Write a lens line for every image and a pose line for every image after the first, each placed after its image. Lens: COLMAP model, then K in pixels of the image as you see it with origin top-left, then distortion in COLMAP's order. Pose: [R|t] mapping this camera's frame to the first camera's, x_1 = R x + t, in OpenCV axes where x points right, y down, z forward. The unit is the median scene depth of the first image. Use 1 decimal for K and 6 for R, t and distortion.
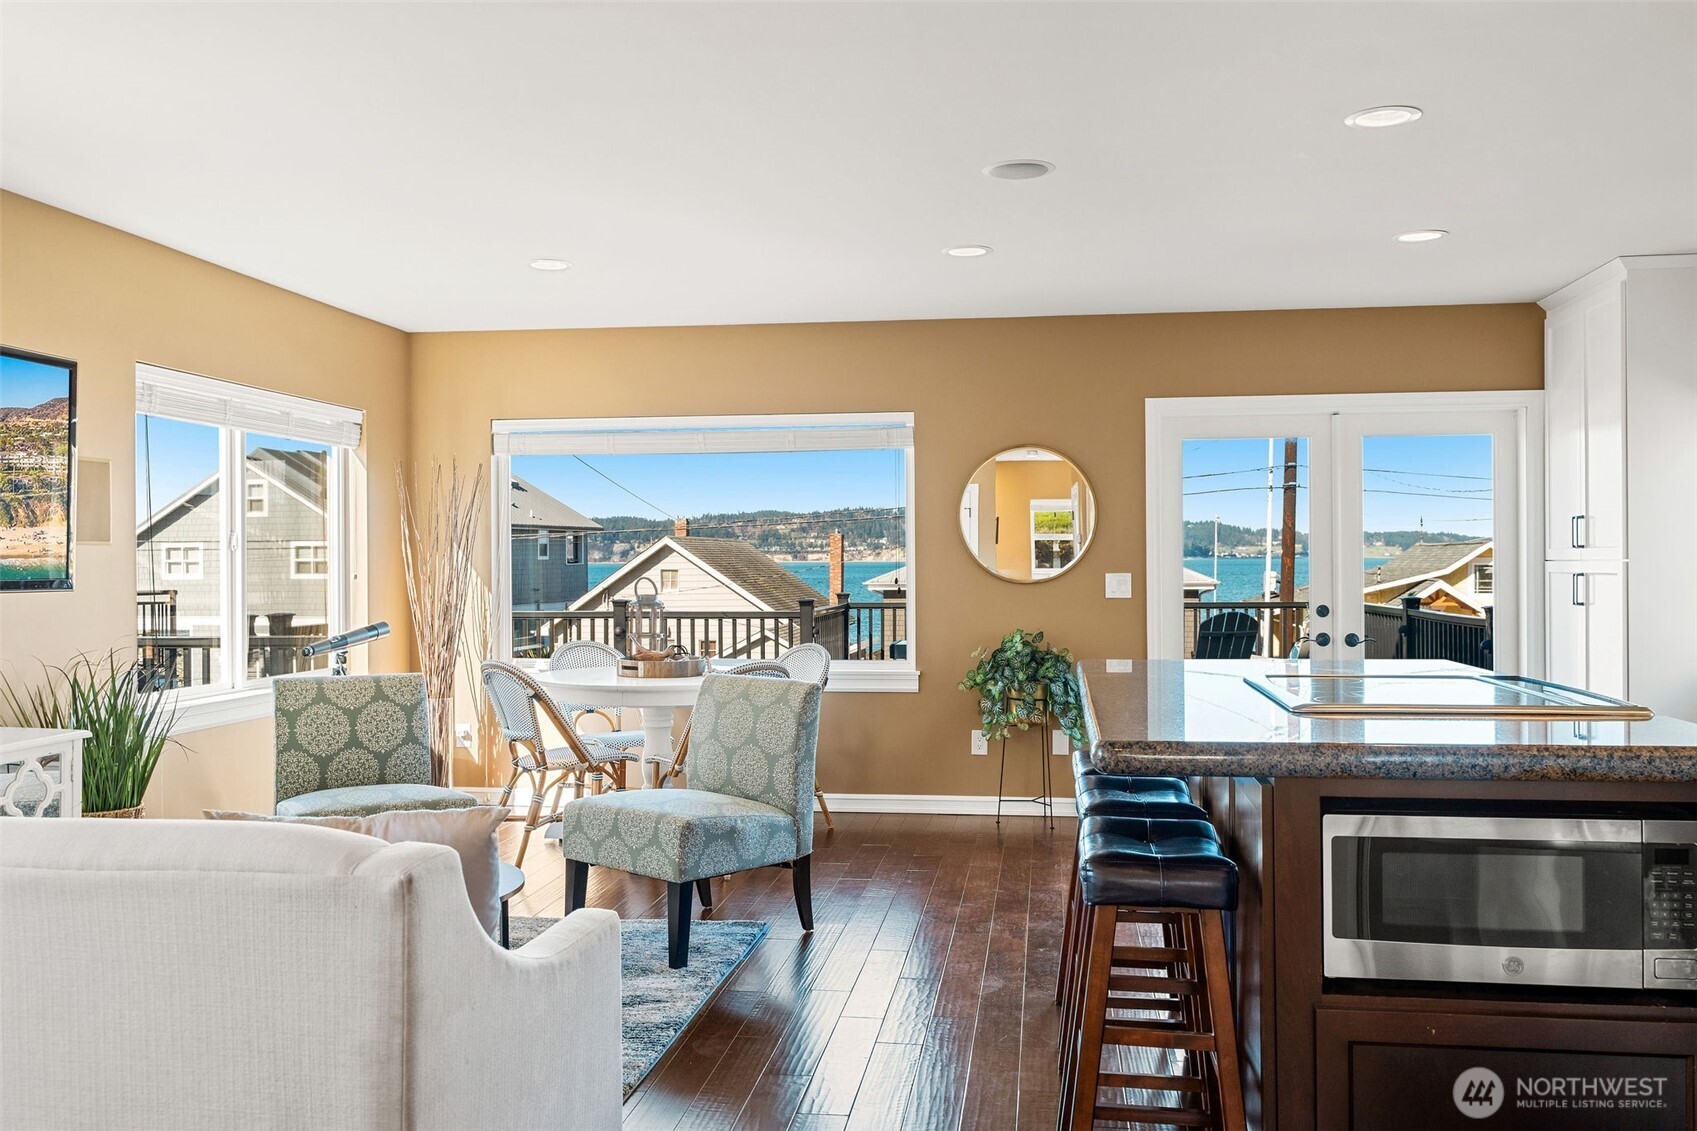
lens RADIAL K [[1421.1, 0, 848.5], [0, 1421.1, 565.5], [0, 0, 1]] dist [-0.004289, -0.007217]
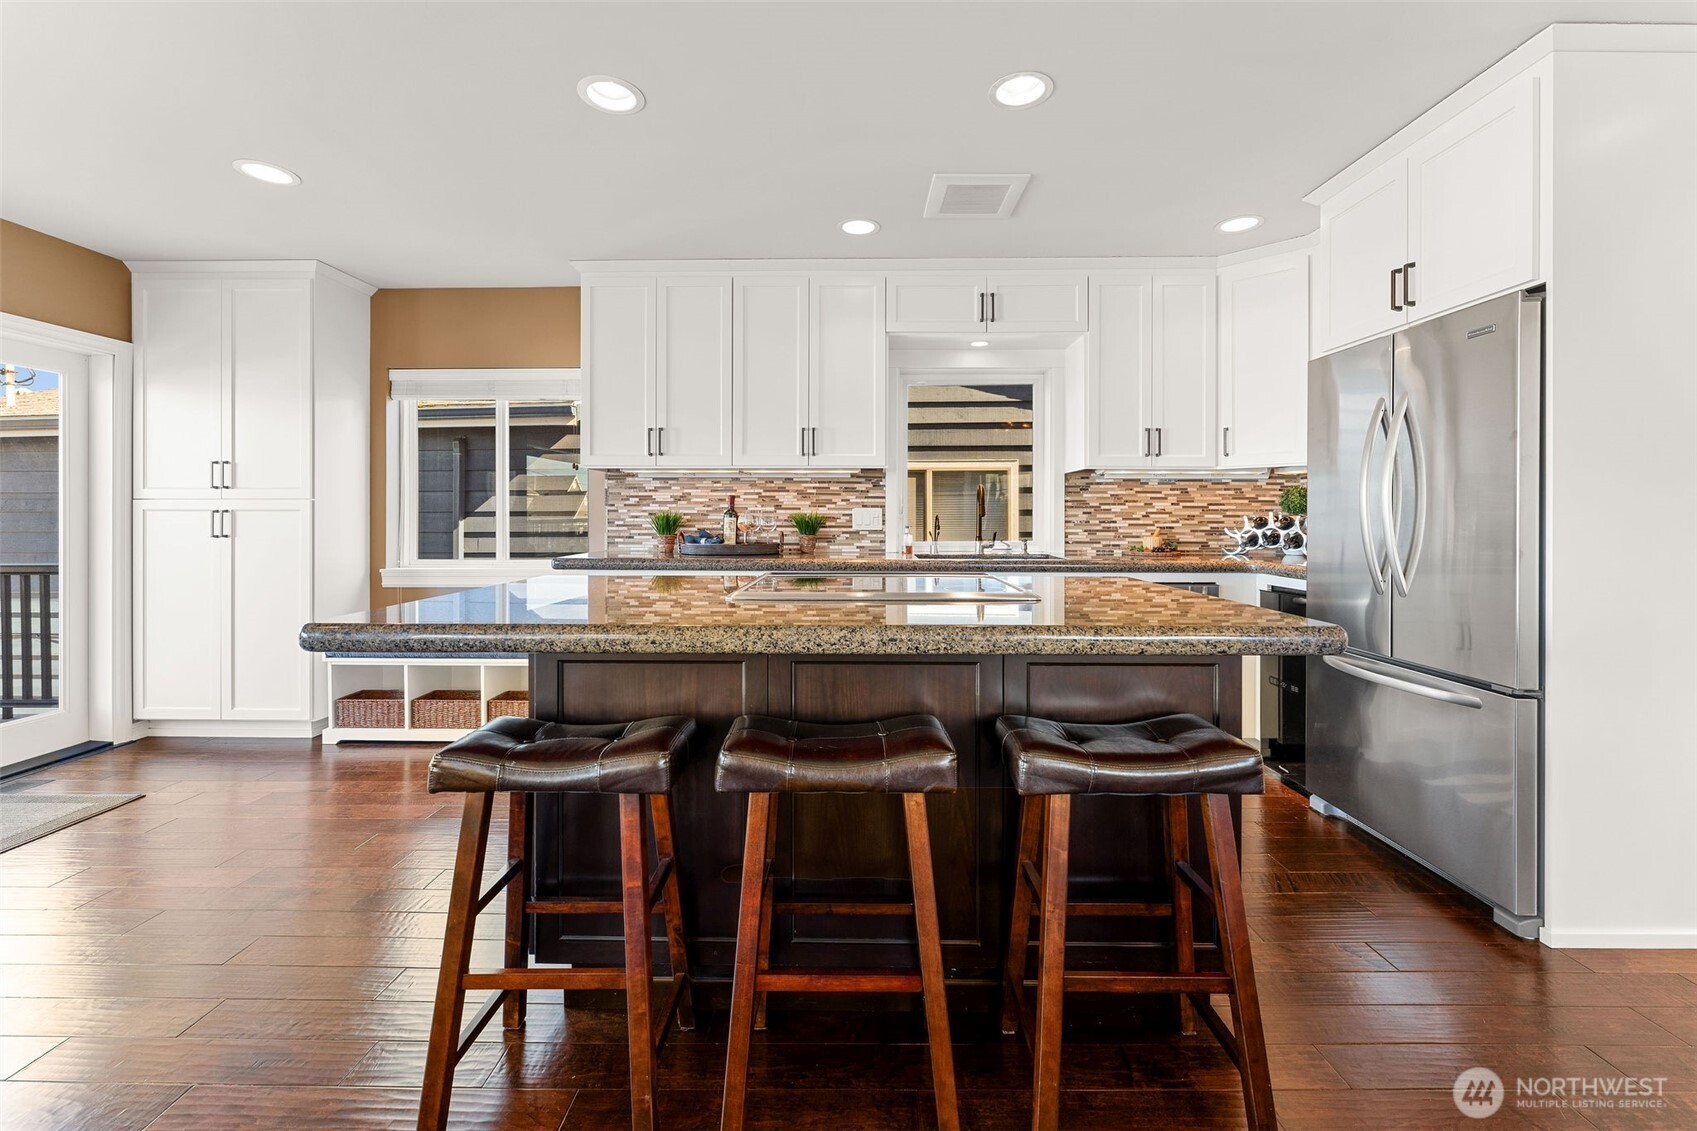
lens RADIAL K [[691.2, 0, 852.6], [0, 691.2, 539.7], [0, 0, 1]] dist [-0.000272, 0.000021]
pose [[-0.120756, -0.021773, 0.992443, -0.115229], [0.002501, 0.999750, 0.022237, 0.017981], [-0.992679, 0.005167, -0.120671, 0.546885]]
